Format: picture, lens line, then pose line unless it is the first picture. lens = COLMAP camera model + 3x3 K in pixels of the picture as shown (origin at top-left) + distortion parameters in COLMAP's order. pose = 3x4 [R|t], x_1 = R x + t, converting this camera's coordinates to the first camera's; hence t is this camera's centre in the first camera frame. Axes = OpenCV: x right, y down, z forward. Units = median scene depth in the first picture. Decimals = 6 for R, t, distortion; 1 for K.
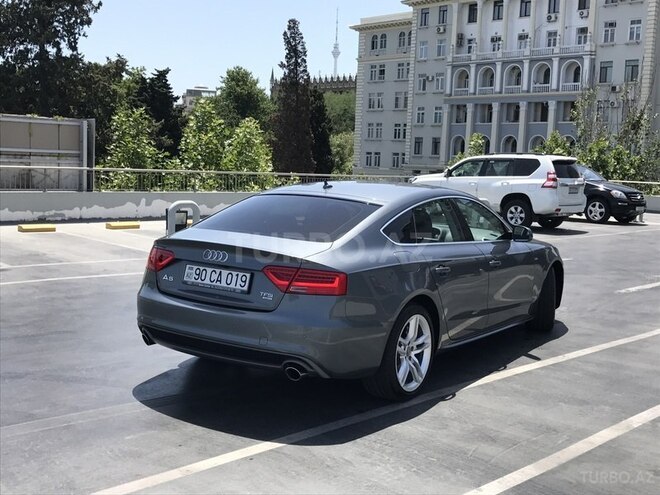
lens RADIAL K [[901.4, 0, 329.8], [0, 901.4, 248.1], [0, 0, 1]] dist [-0.004438, 0.000000]
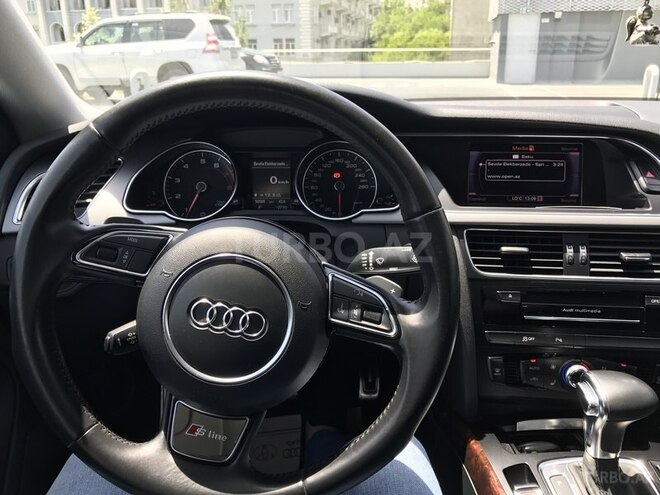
lens RADIAL K [[554.0, 0, 330.9], [0, 554.0, 247.2], [0, 0, 1]] dist [0.034734, -0.052572]
pose [[0.826587, -0.224641, 0.516034, 0.016594], [0.097408, 0.960154, 0.261948, -0.015065], [-0.554316, -0.166257, 0.815532, 0.459451]]
